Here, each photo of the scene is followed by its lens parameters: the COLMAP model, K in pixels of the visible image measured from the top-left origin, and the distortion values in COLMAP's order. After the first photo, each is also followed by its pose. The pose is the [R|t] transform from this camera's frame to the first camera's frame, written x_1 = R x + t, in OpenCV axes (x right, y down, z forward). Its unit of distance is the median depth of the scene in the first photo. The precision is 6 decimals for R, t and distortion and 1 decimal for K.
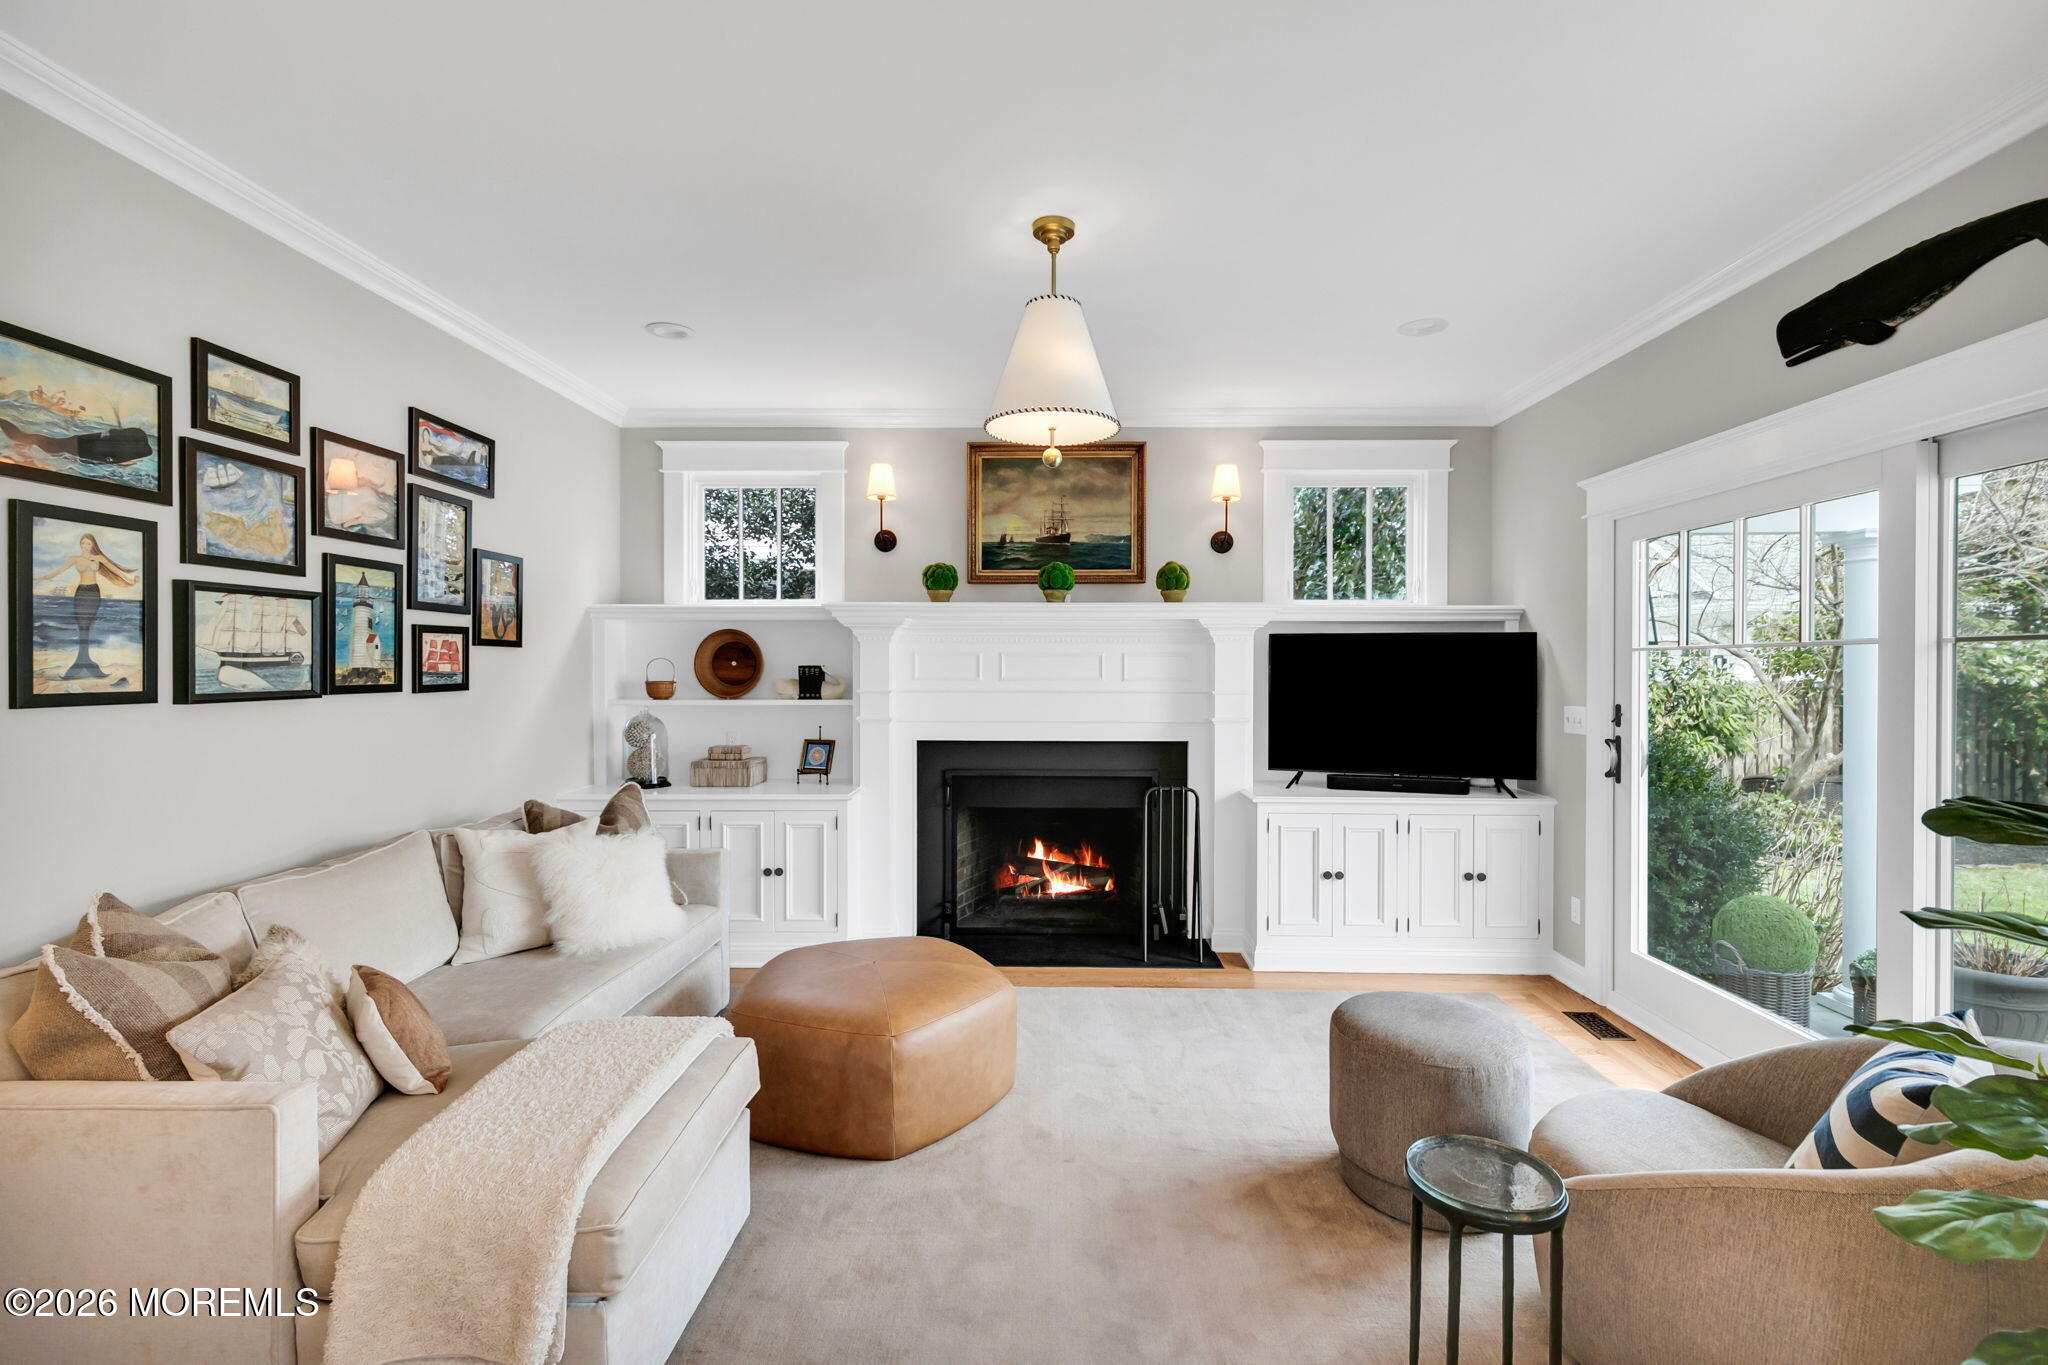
lens RADIAL K [[926.8, 0, 1030.2], [0, 926.8, 676.5], [0, 0, 1]] dist [0.007411, -0.000356]
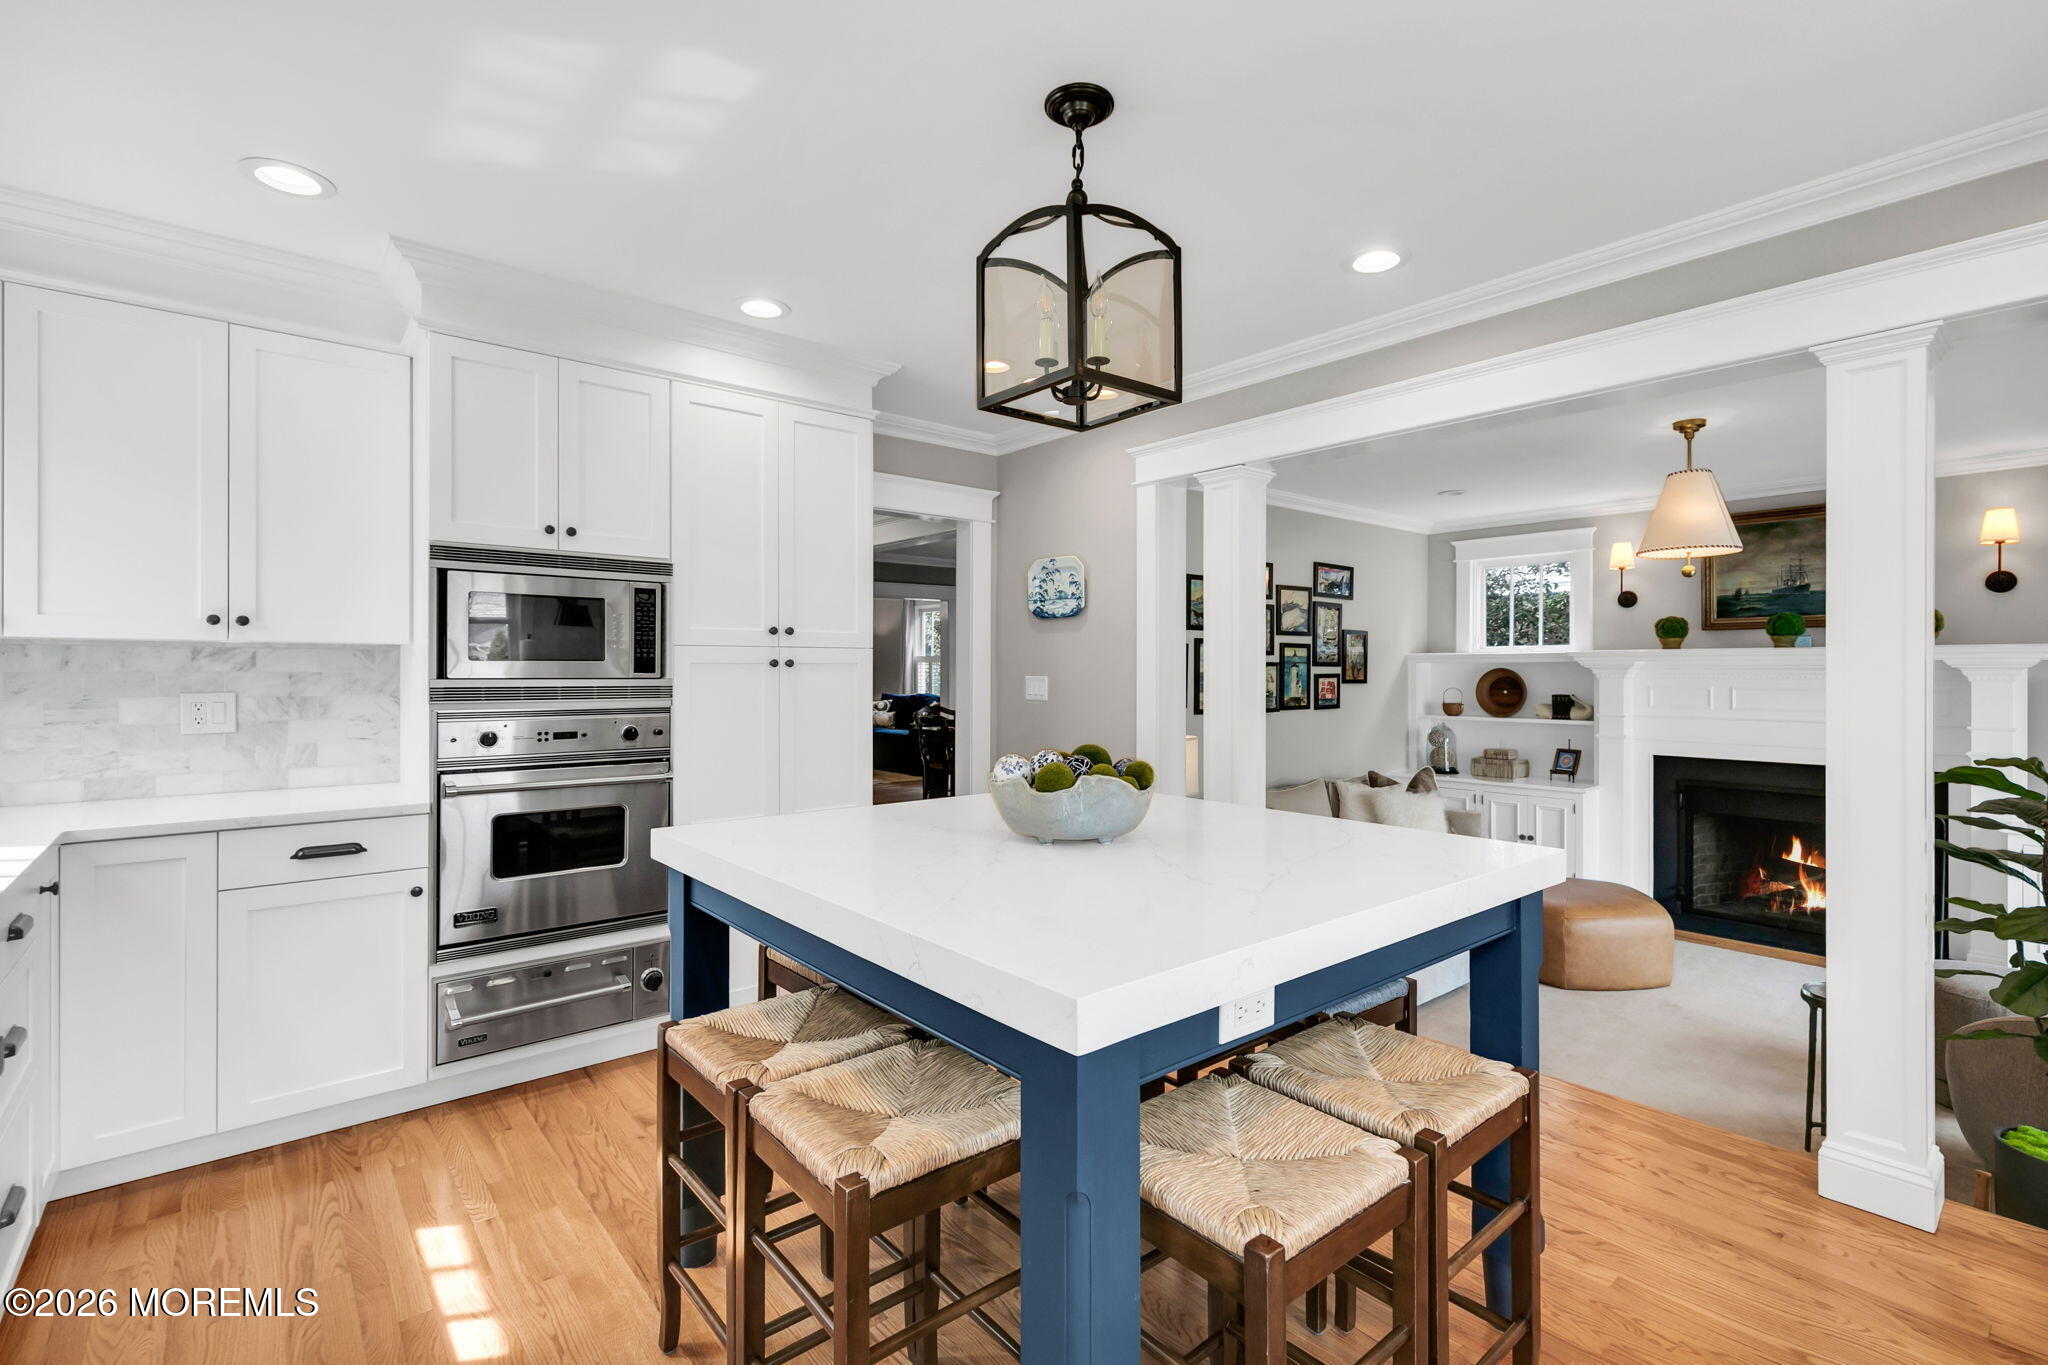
lens RADIAL K [[934.8, 0, 1033.1], [0, 934.8, 661.5], [0, 0, 1]] dist [-0.002851, -0.000855]
pose [[0.666692, -0.005805, -0.745310, 0.348808], [-0.009935, 0.999812, -0.016674, -0.038916], [0.745267, 0.018521, 0.666509, -0.648944]]
